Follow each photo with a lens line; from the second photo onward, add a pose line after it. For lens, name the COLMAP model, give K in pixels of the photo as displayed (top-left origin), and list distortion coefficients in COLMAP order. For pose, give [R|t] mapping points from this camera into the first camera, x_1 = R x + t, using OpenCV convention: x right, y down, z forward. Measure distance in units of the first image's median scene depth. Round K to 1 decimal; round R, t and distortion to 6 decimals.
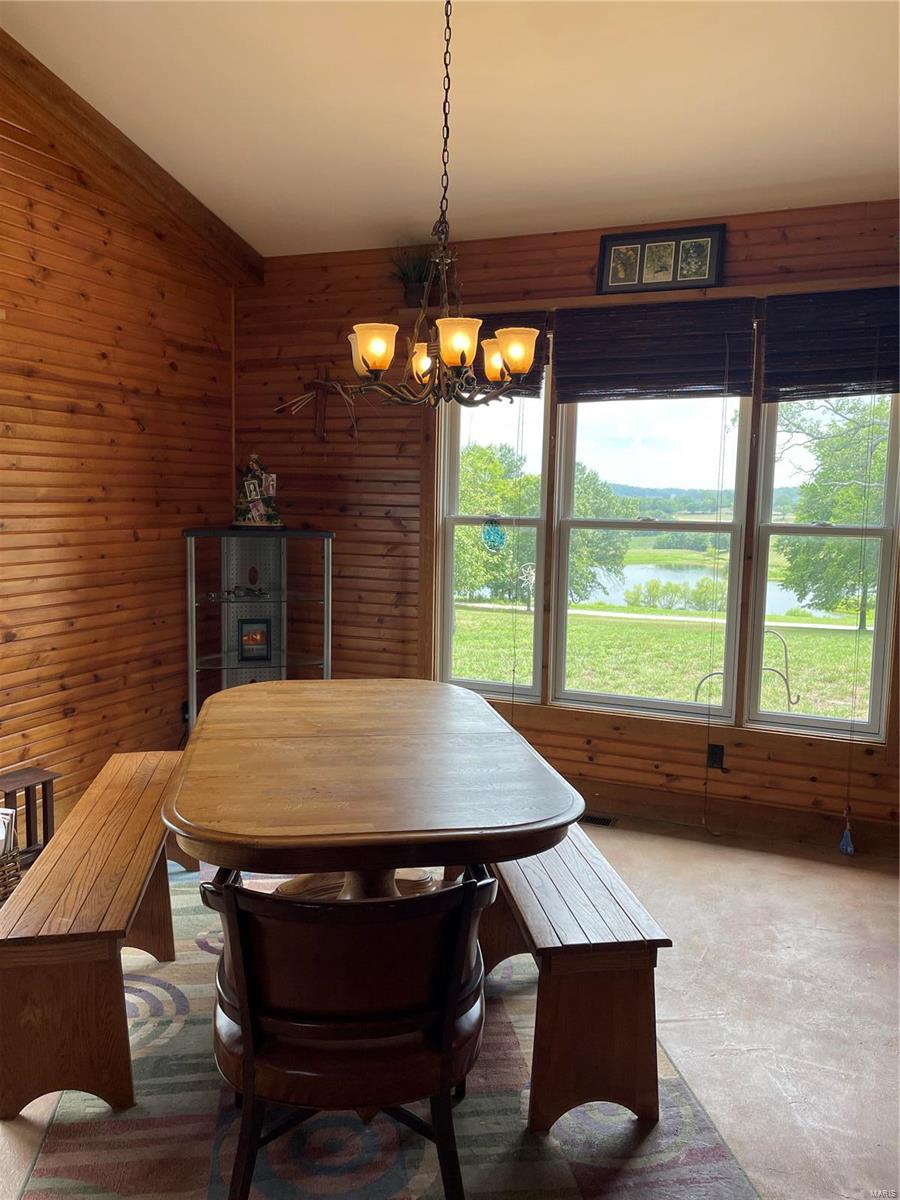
lens RADIAL K [[911.4, 0, 446.1], [0, 911.4, 599.2], [0, 0, 1]] dist [0.001937, 0.000595]
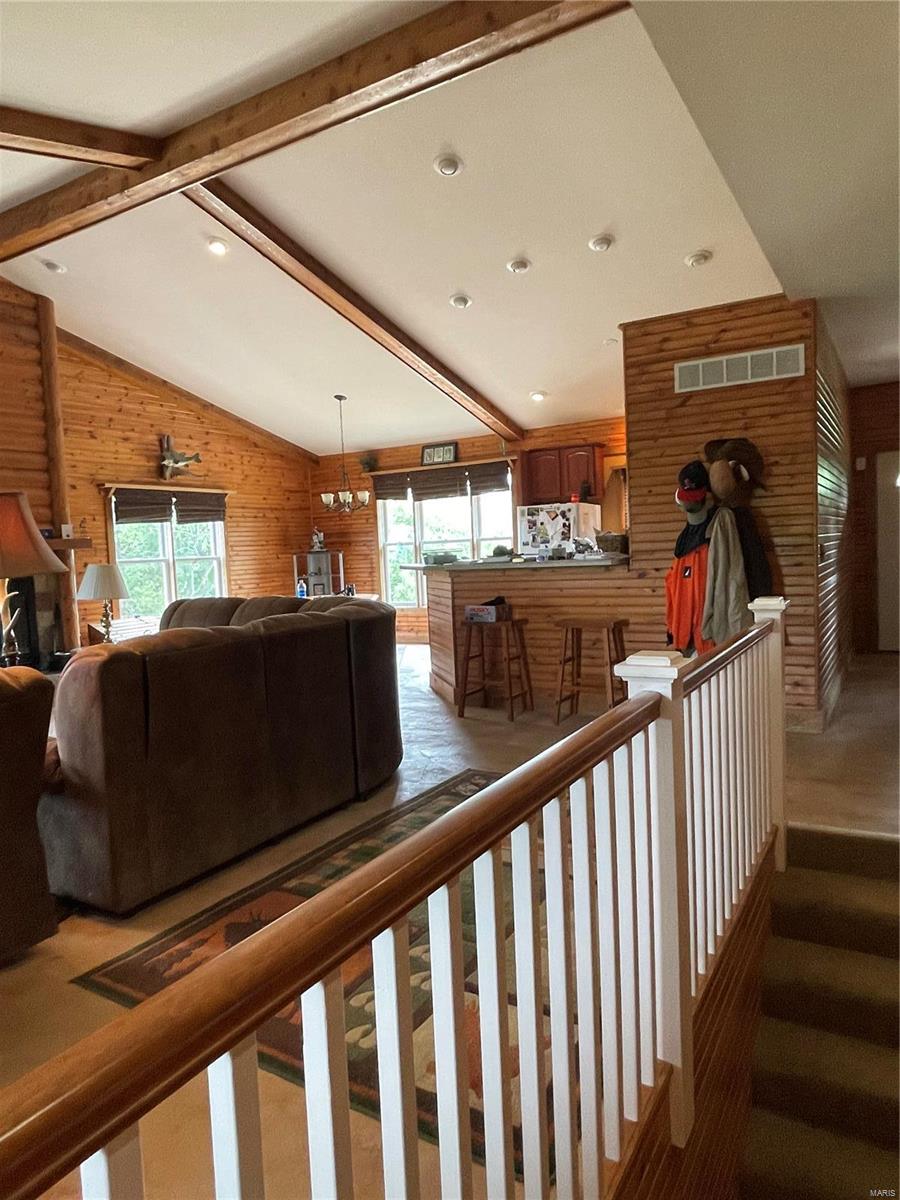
lens RADIAL K [[775.4, 0, 452.2], [0, 775.4, 600.5], [0, 0, 1]] dist [-0.003802, -0.003000]
pose [[0.988720, -0.057189, -0.138426, 0.560674], [0.051164, 0.997598, -0.046706, 0.218513], [0.140765, 0.039097, 0.989271, -1.408220]]
